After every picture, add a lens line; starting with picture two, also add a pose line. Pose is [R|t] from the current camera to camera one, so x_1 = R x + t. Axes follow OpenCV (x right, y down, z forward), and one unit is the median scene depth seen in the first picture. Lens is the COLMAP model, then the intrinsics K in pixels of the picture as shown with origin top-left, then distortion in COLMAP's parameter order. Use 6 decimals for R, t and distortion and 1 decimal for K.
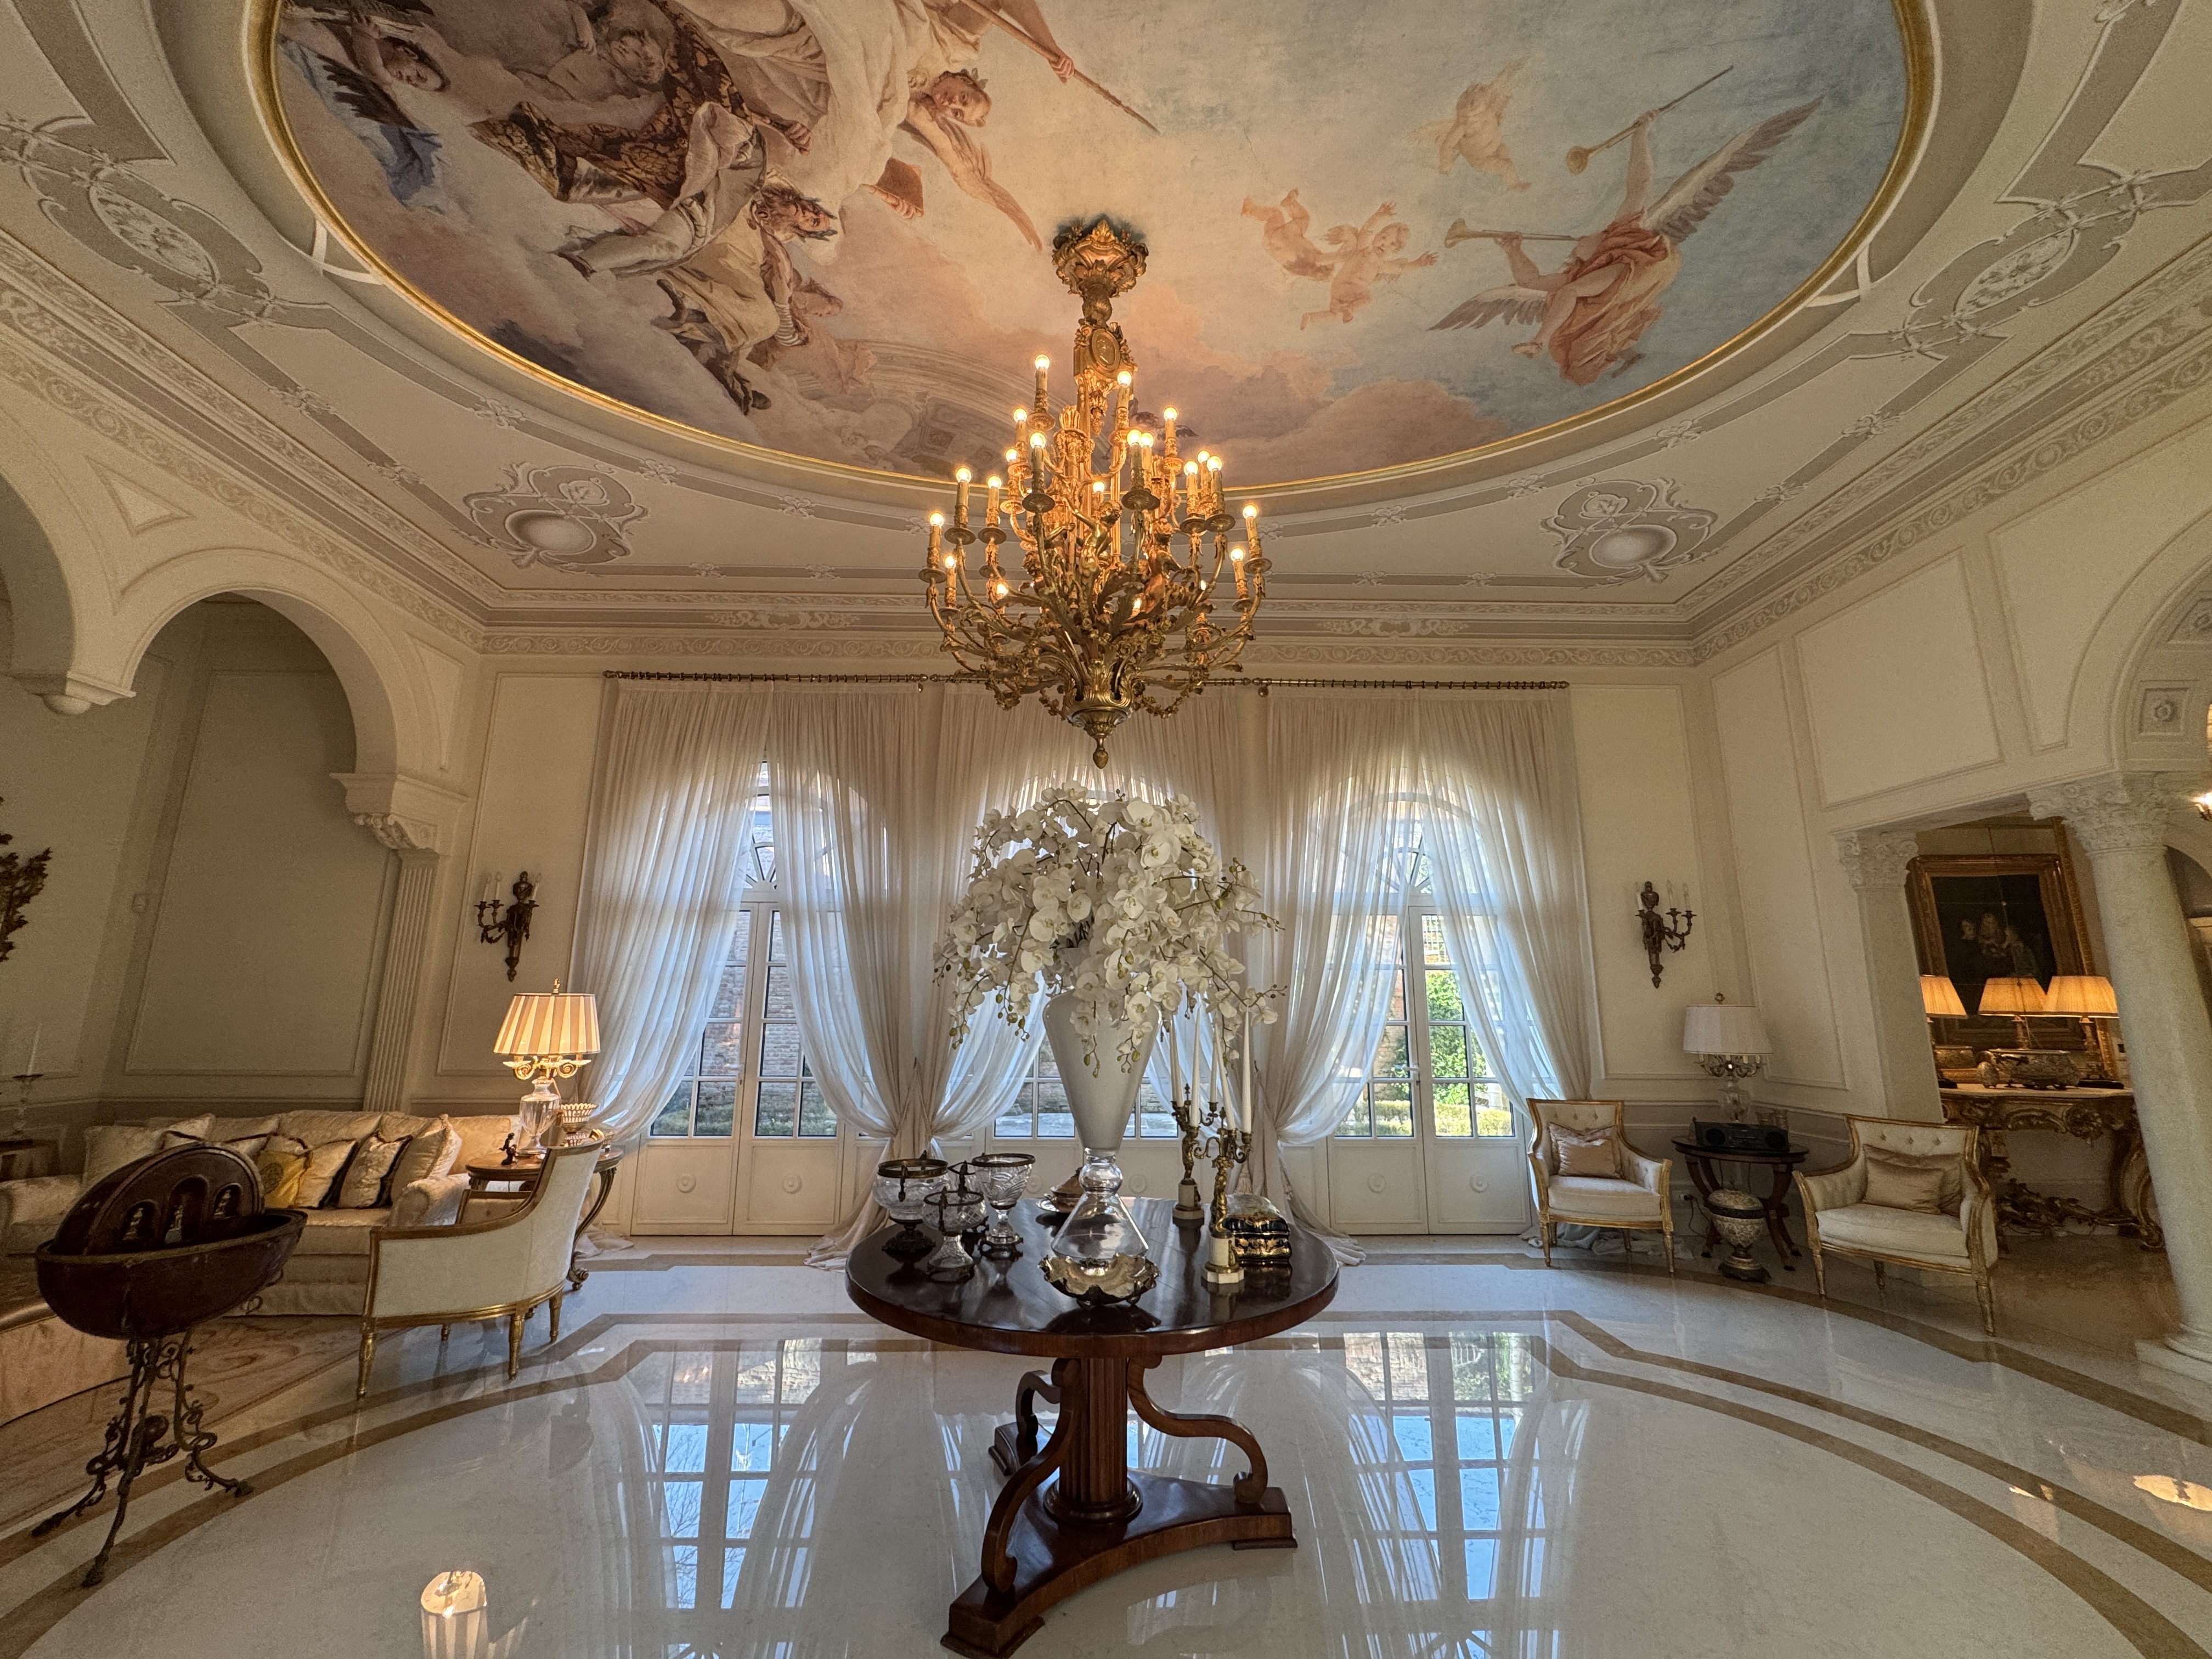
lens RADIAL K [[880.8, 0, 1107.8], [0, 880.8, 827.0], [0, 0, 1]] dist [-0.003816, 0.000006]
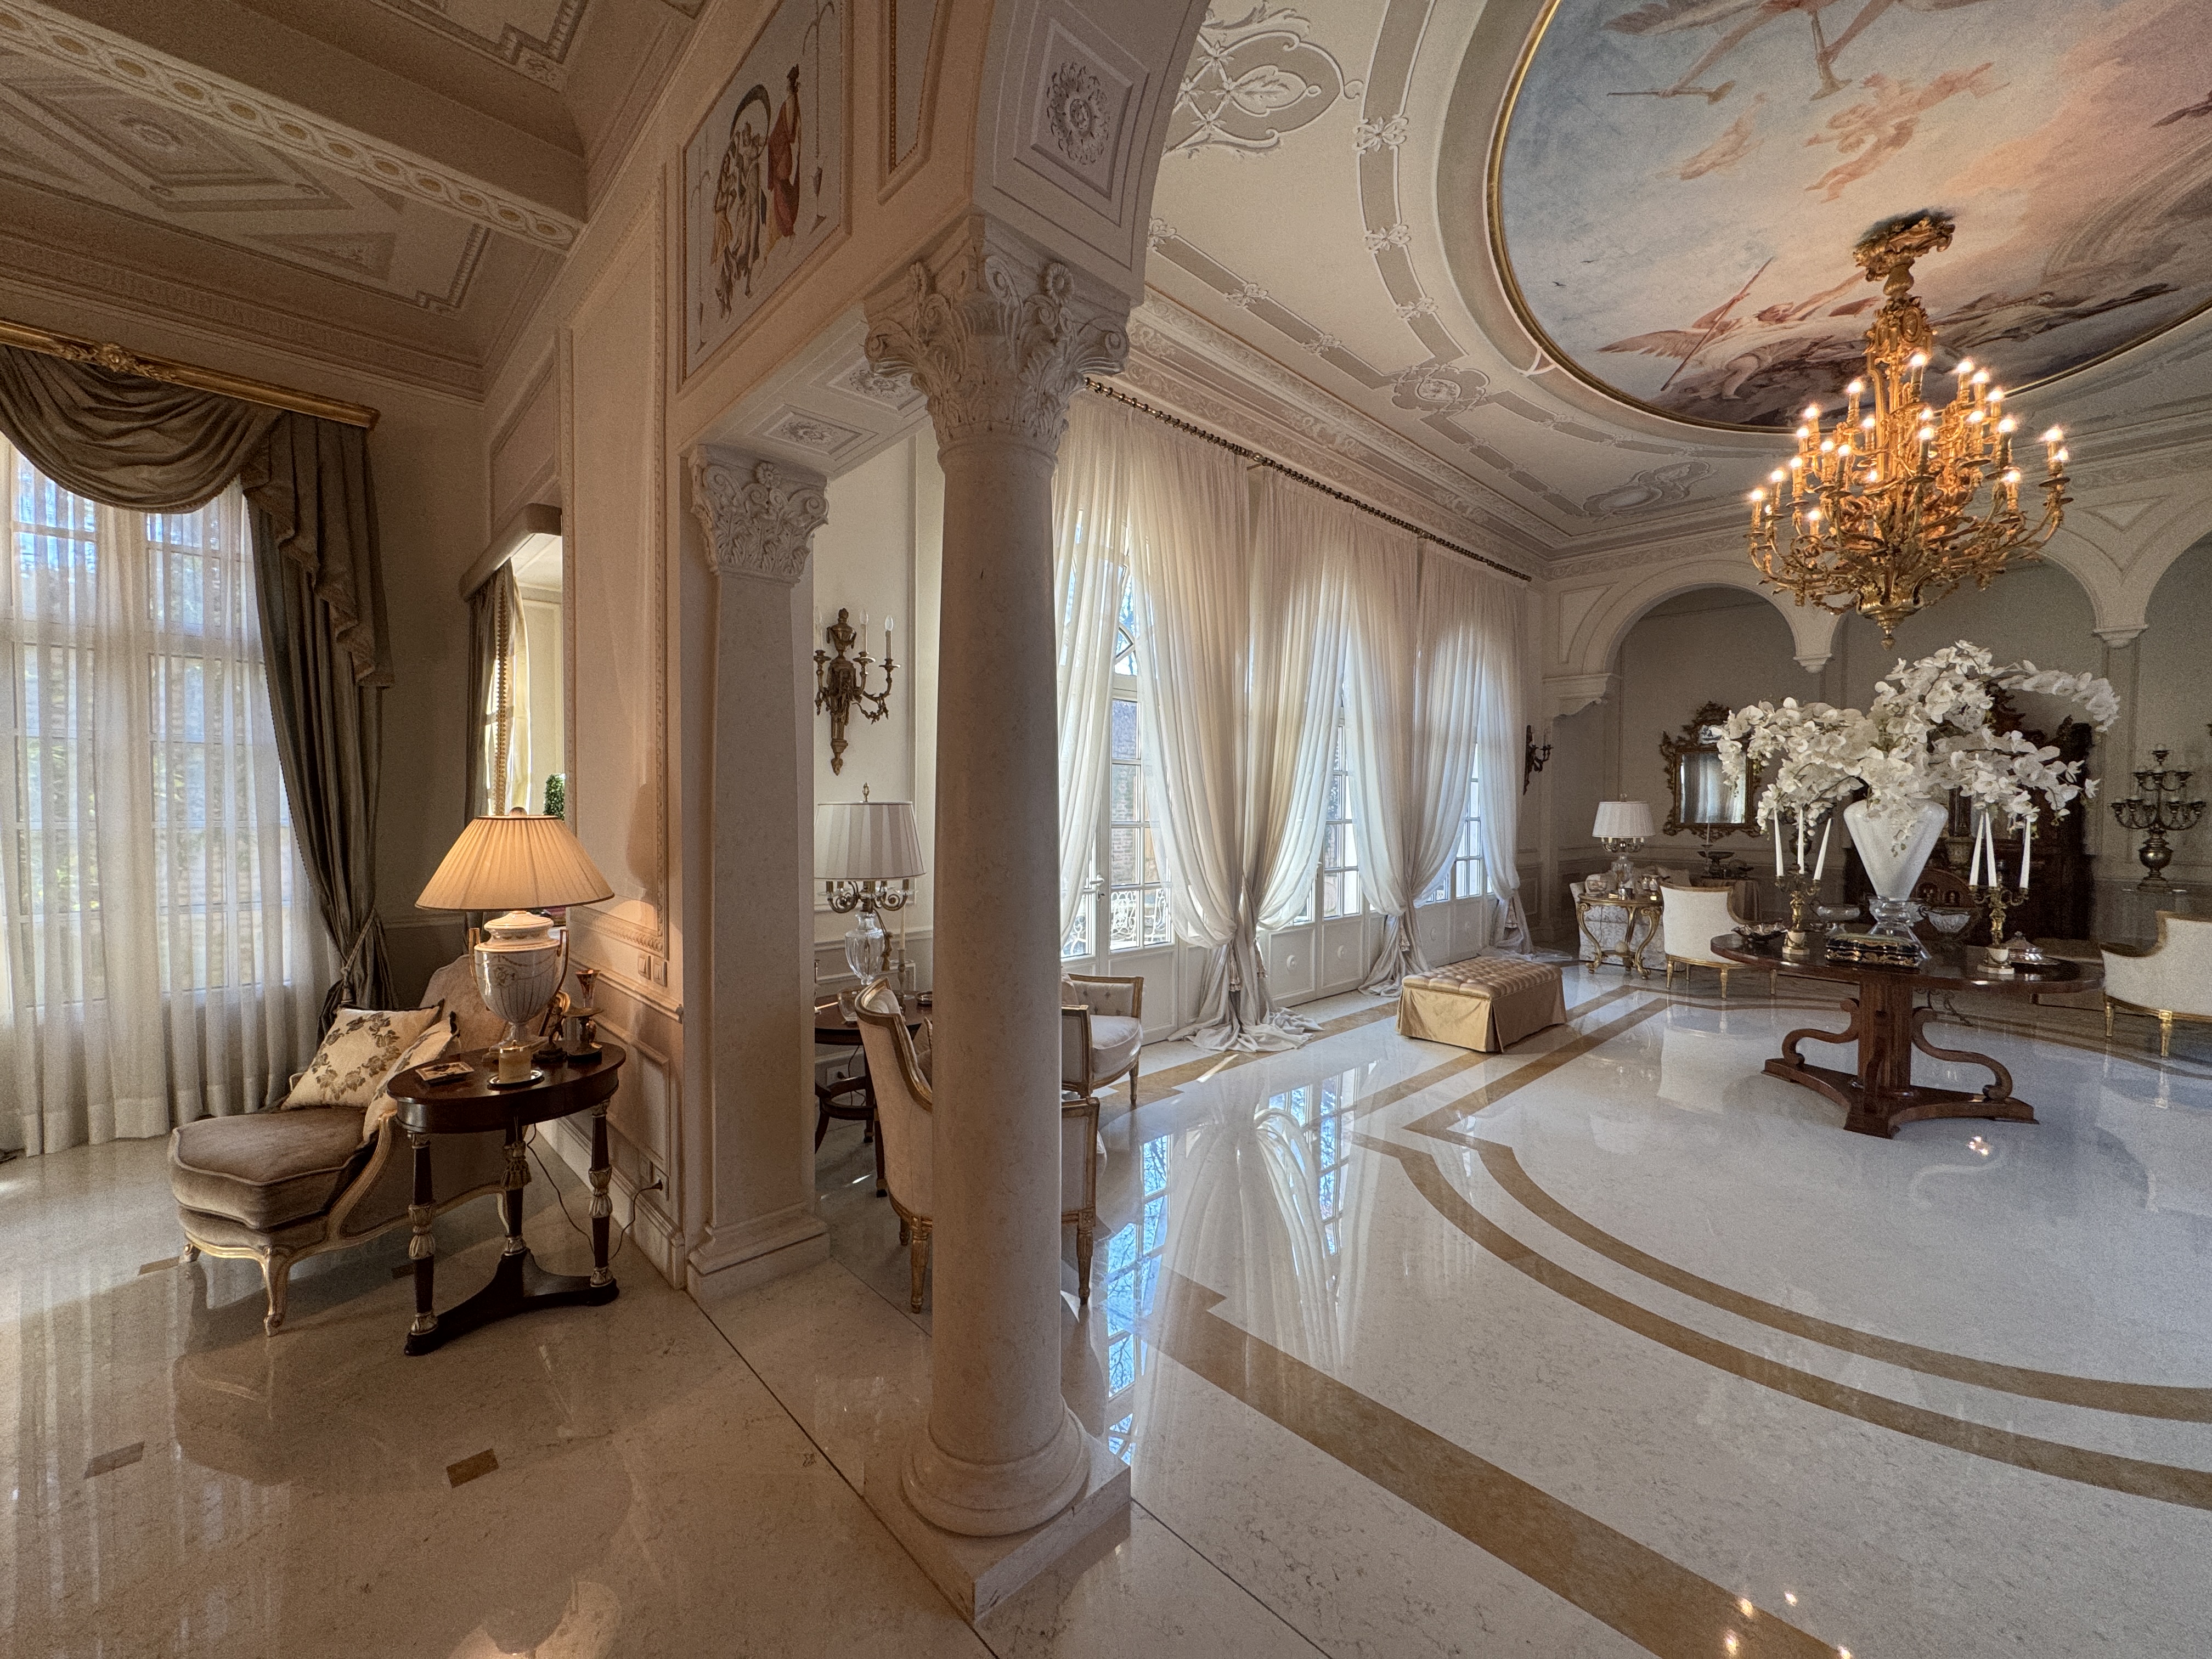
lens RADIAL K [[880.8, 0, 1107.8], [0, 880.8, 827.0], [0, 0, 1]] dist [-0.003816, 0.000006]
pose [[-0.738412, 0.009113, -0.674288, 1.496230], [0.125259, 0.984361, -0.123867, 0.185045], [0.662614, -0.175925, -0.728006, 0.885542]]
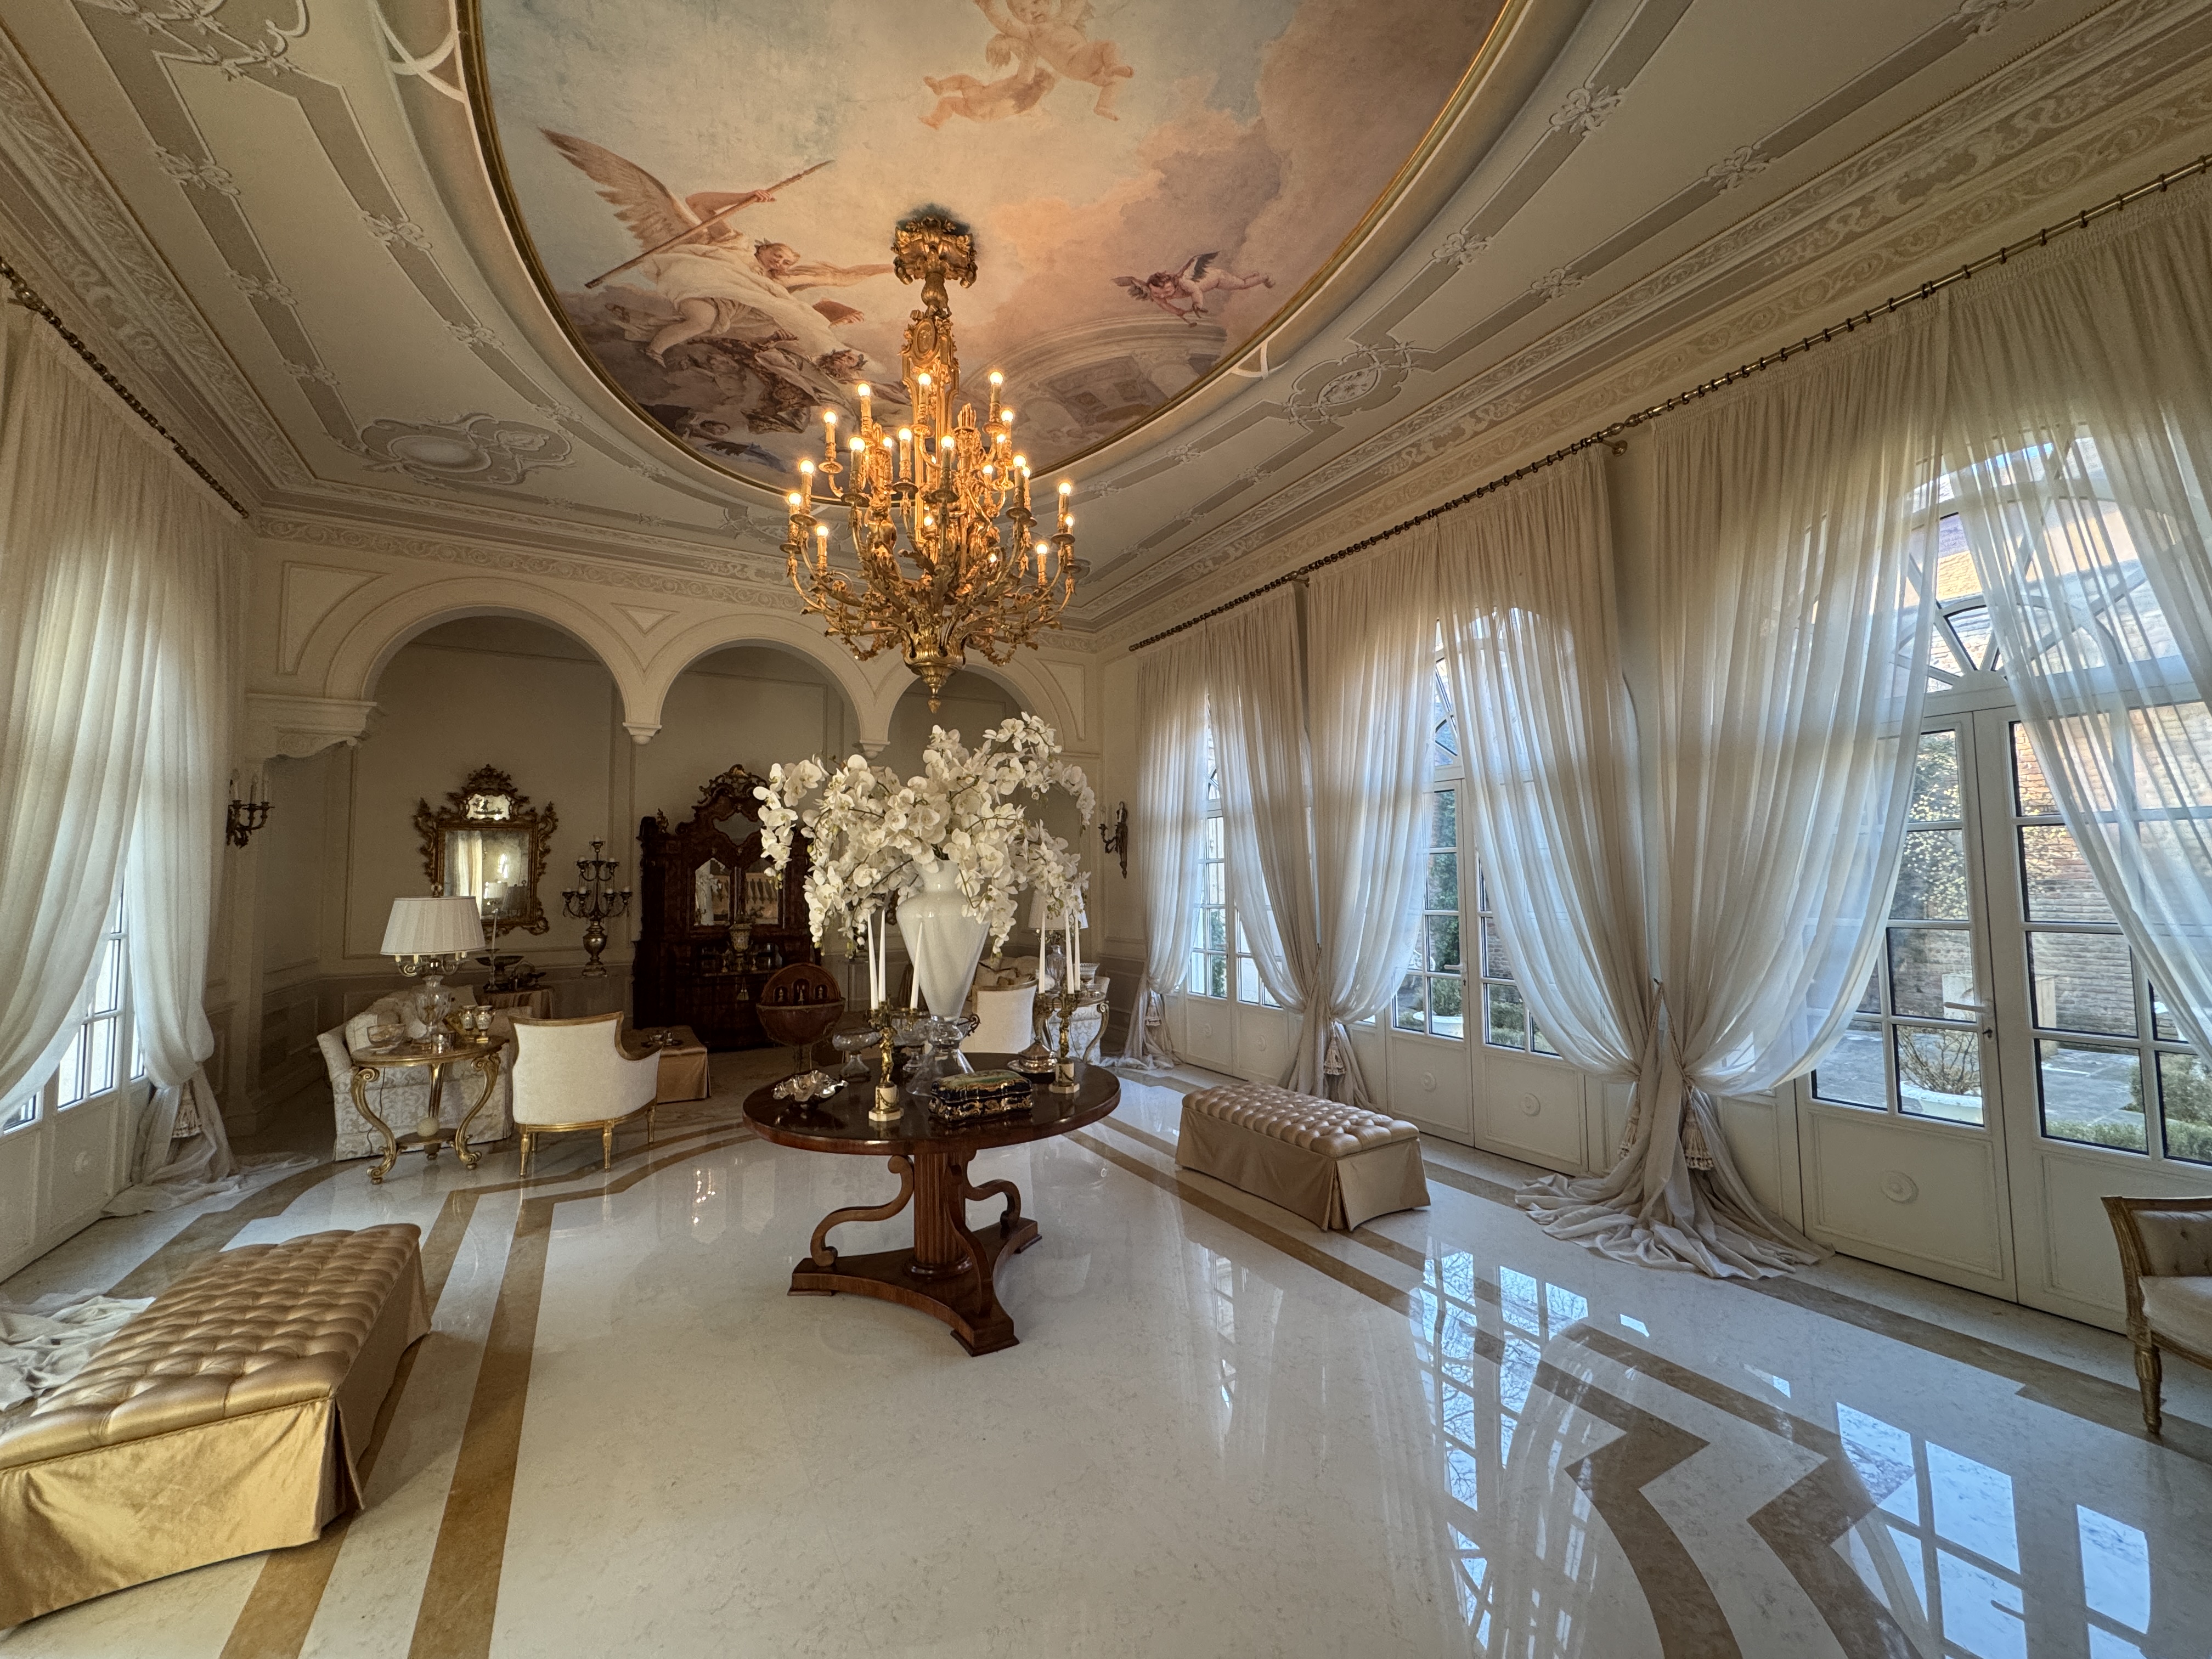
lens RADIAL K [[880.8, 0, 1107.8], [0, 880.8, 827.0], [0, 0, 1]] dist [-0.003816, 0.000006]
pose [[0.479173, -0.066687, -0.875183, 0.888020], [0.186903, 0.981993, 0.027505, 0.074397], [0.857590, -0.176754, 0.483009, 0.454705]]
